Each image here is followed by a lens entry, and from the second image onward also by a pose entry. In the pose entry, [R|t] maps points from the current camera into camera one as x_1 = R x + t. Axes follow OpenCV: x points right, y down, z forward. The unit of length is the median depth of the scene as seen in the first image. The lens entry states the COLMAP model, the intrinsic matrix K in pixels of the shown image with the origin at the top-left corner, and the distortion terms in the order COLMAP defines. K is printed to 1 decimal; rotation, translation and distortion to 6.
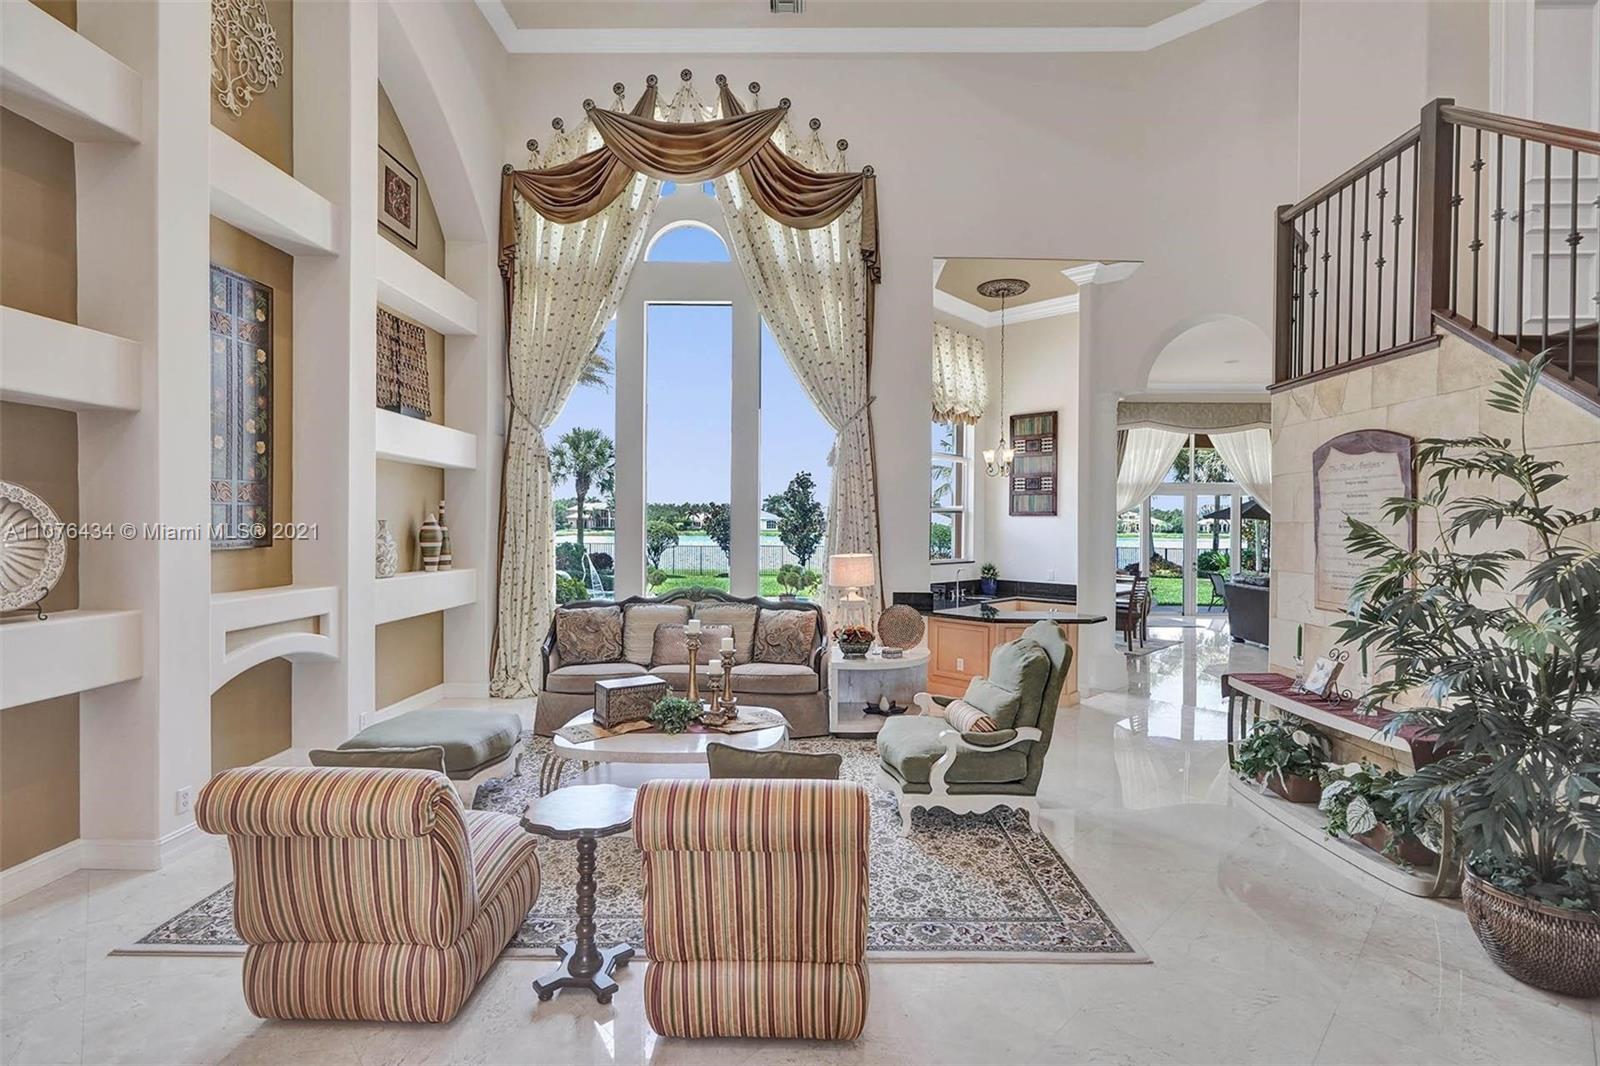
lens RADIAL K [[819.2, 0, 800.9], [0, 819.2, 528.7], [0, 0, 1]] dist [0.027300, 0.001226]
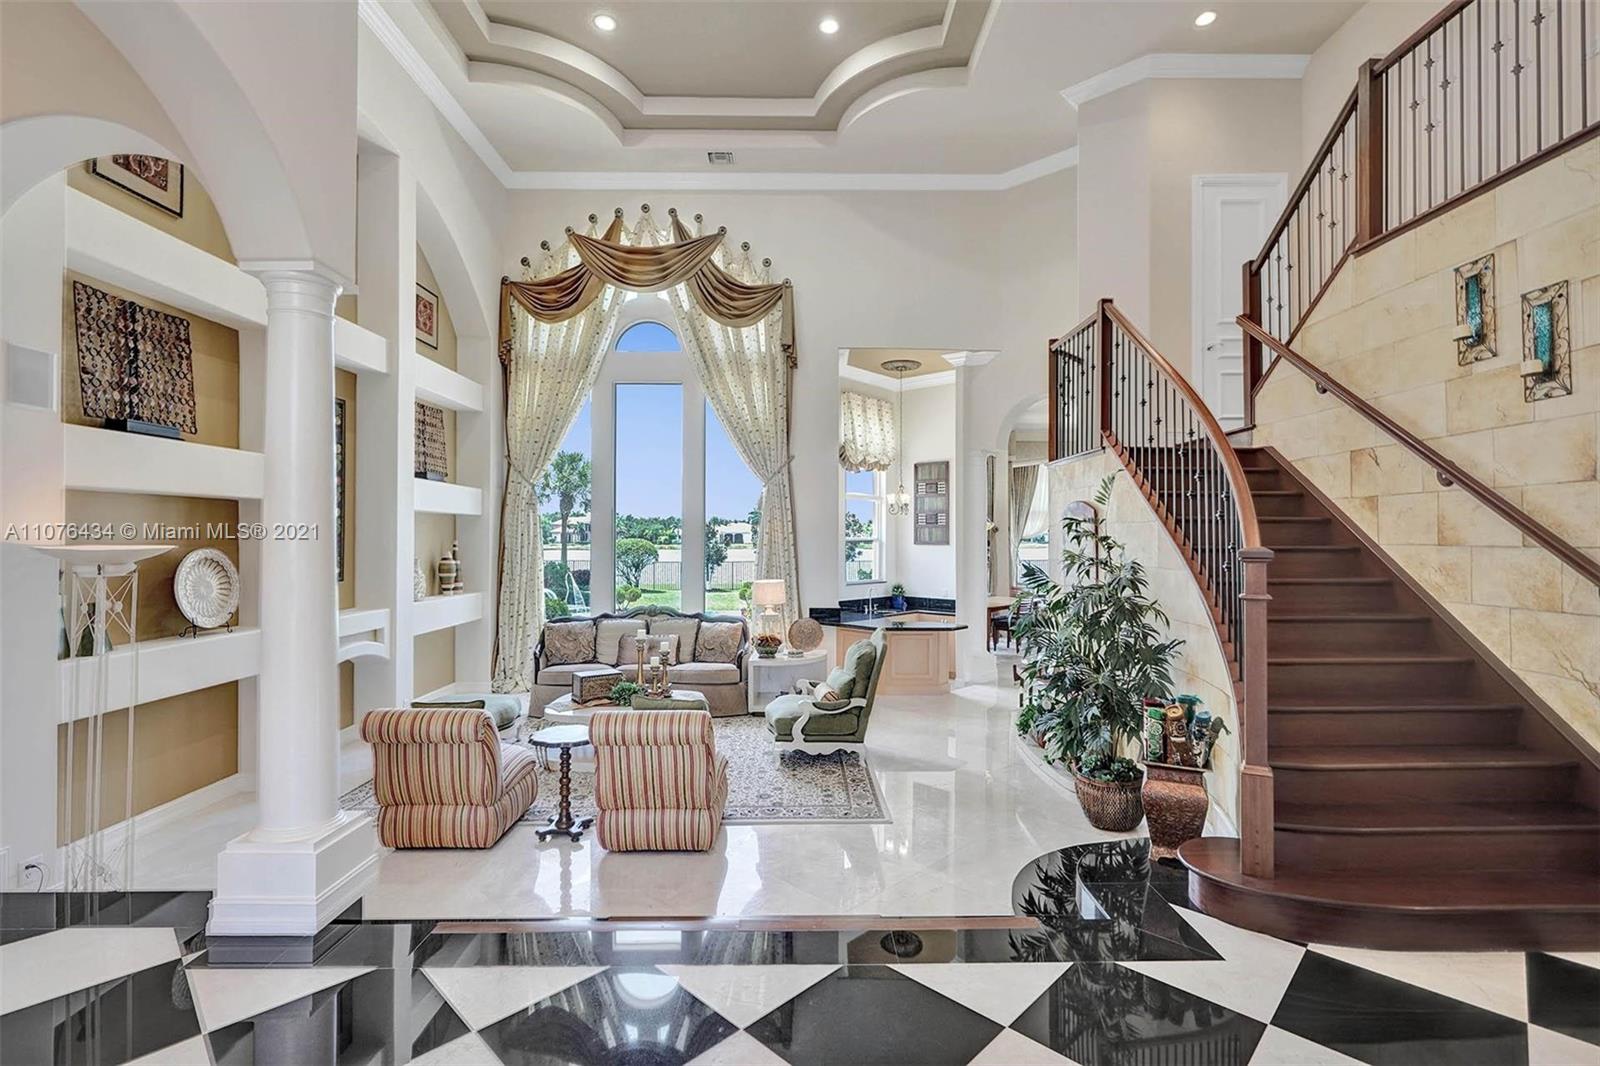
lens RADIAL K [[819.2, 0, 807.5], [0, 819.2, 529.9], [0, 0, 1]] dist [0.027300, 0.001226]
pose [[0.999669, -0.005183, 0.025196, 0.091769], [0.005516, 0.999898, -0.013193, -0.032338], [-0.025125, 0.013327, 0.999595, -0.330810]]
